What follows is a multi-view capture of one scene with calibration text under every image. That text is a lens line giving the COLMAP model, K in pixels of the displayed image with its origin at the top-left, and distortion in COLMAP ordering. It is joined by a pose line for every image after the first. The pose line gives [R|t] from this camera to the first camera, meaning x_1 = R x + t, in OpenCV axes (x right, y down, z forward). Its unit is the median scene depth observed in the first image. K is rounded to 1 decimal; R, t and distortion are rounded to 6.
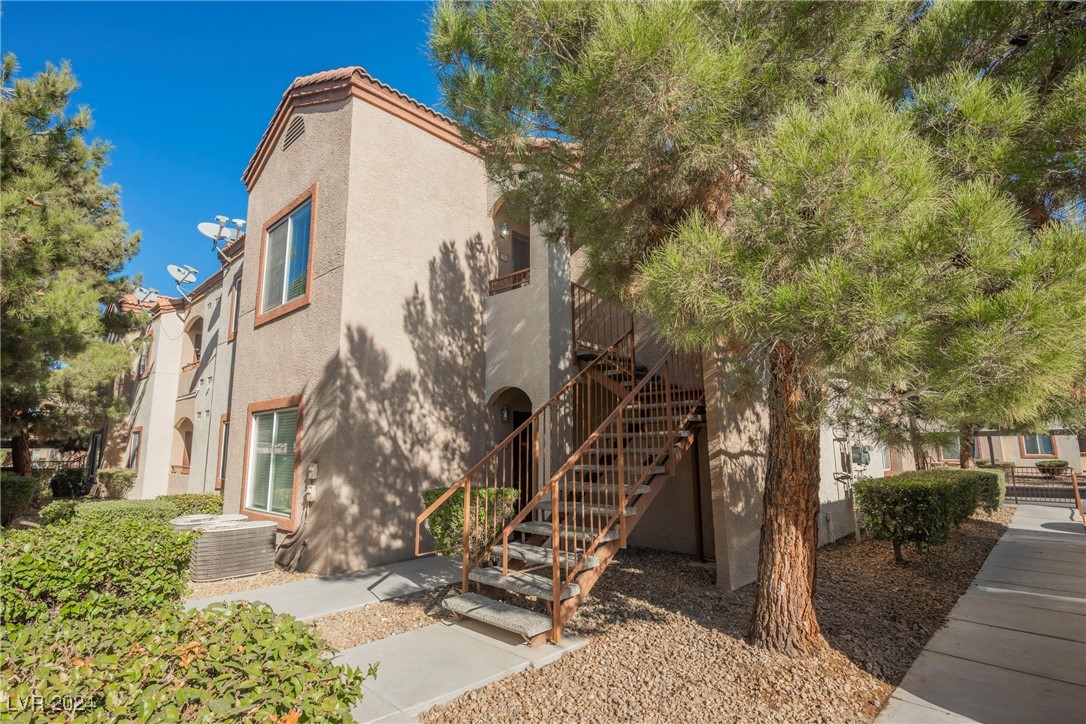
lens RADIAL K [[524.9, 0, 548.2], [0, 524.9, 367.5], [0, 0, 1]] dist [-0.004729, -0.000529]
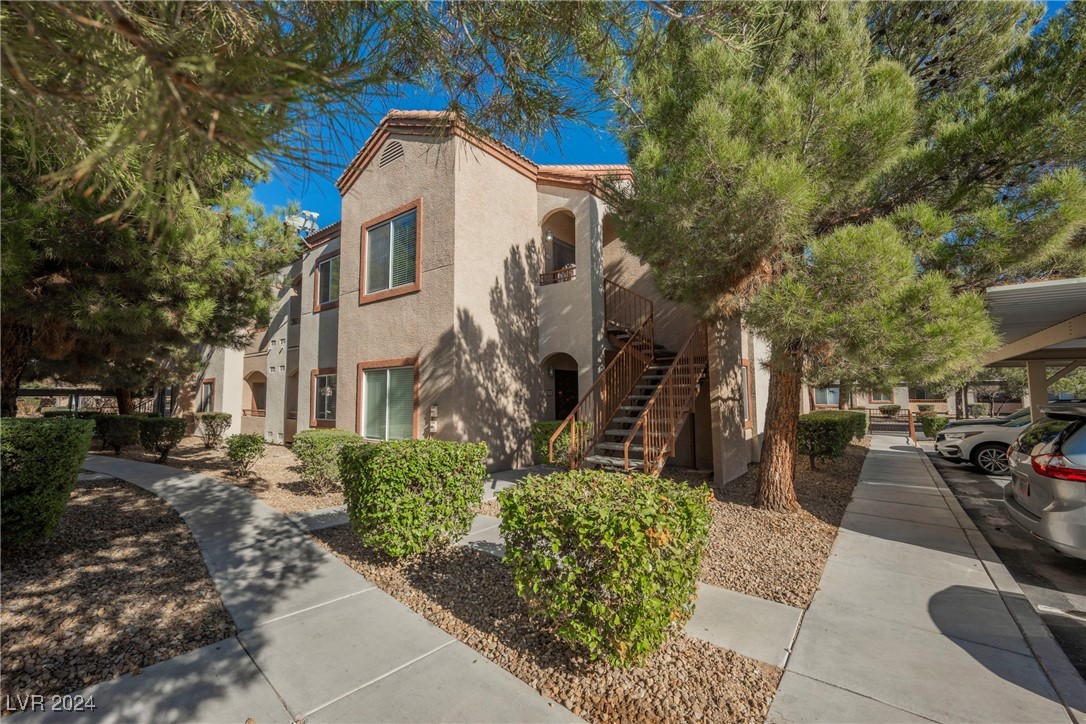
lens RADIAL K [[431.0, 0, 546.7], [0, 431.0, 366.4], [0, 0, 1]] dist [-0.002354, 0.000063]
pose [[0.995306, 0.006803, 0.096535, -0.231989], [-0.014858, 0.996441, 0.082977, -0.022274], [-0.095626, -0.084022, 0.991865, -0.156496]]
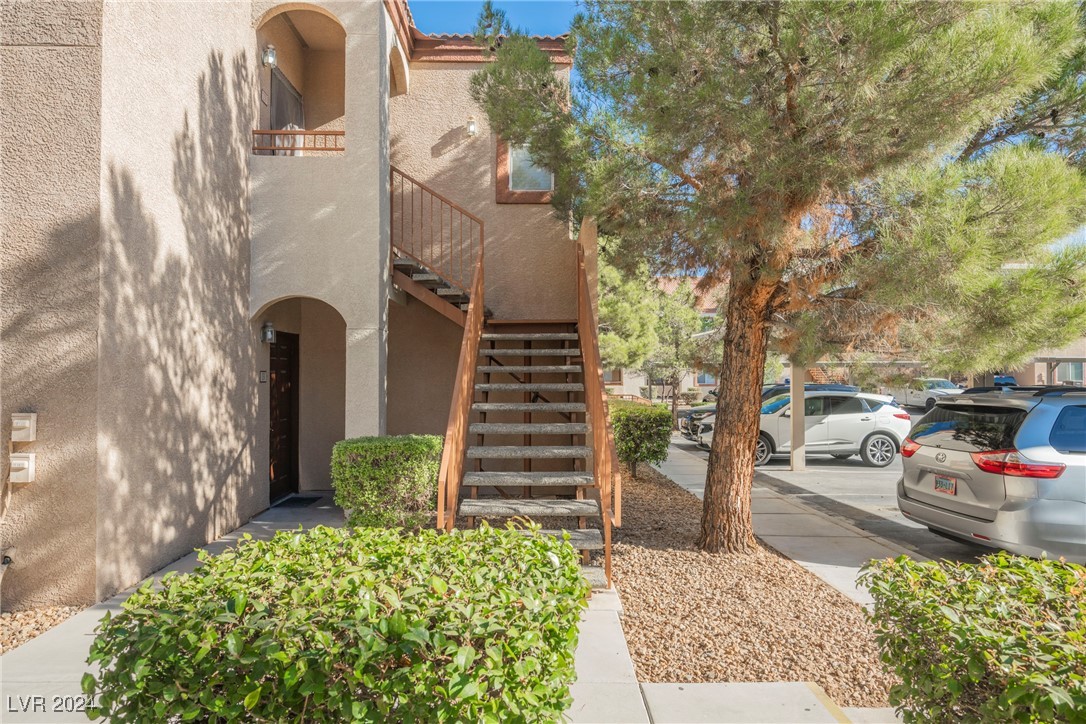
lens RADIAL K [[642.1, 0, 533.4], [0, 642.1, 364.4], [0, 0, 1]] dist [-0.003982, -0.000188]
pose [[0.720496, 0.016871, 0.693254, -0.474346], [-0.109693, 0.989890, 0.089914, 0.016587], [-0.684728, -0.140828, 0.715063, 0.167448]]
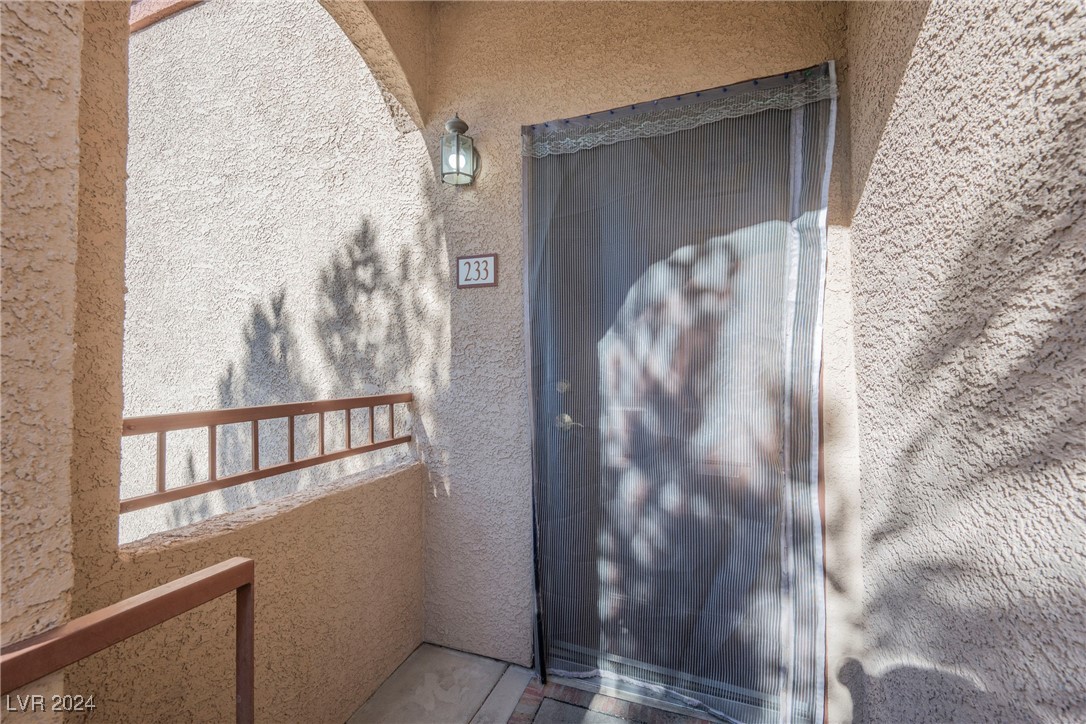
lens RADIAL K [[431.0, 0, 546.3], [0, 431.0, 357.0], [0, 0, 1]] dist [-0.002354, 0.000063]
pose [[0.387886, -0.004516, -0.921696, 0.126329], [0.134960, 0.989488, 0.051948, -0.212518], [0.911773, -0.144542, 0.384418, 1.136303]]
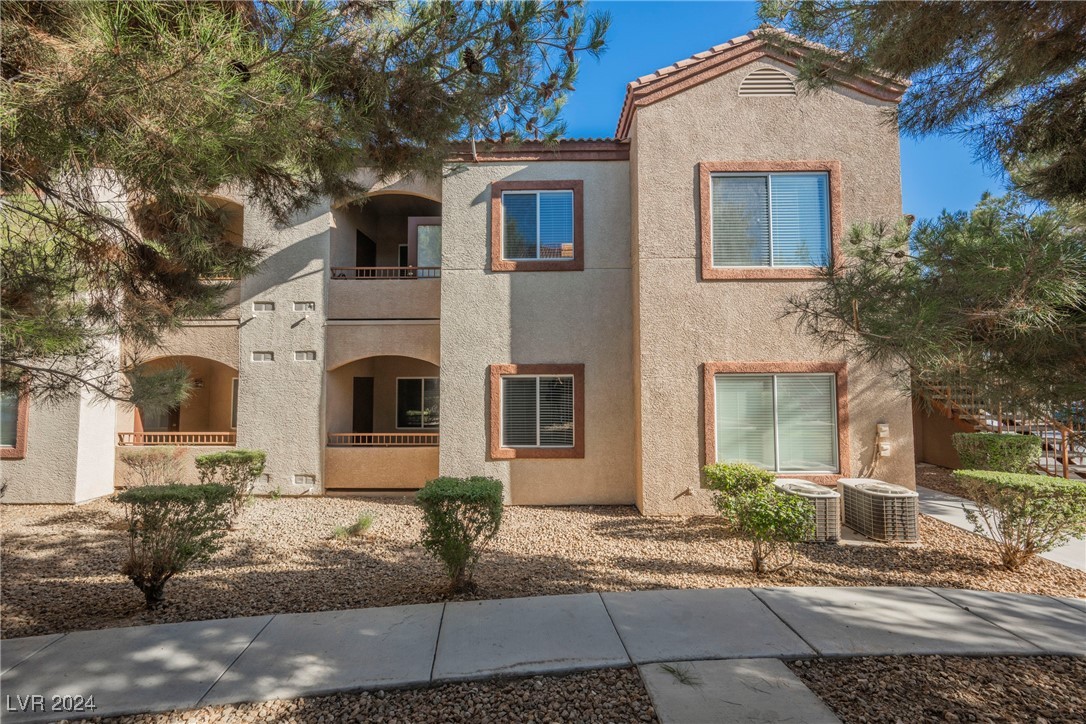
lens RADIAL K [[431.0, 0, 543.2], [0, 431.0, 362.3], [0, 0, 1]] dist [-0.002354, 0.000063]
pose [[0.744110, 0.037033, 0.667030, -1.486348], [-0.097976, 0.993716, 0.054128, 0.062920], [-0.660834, -0.105630, 0.743062, 0.724114]]
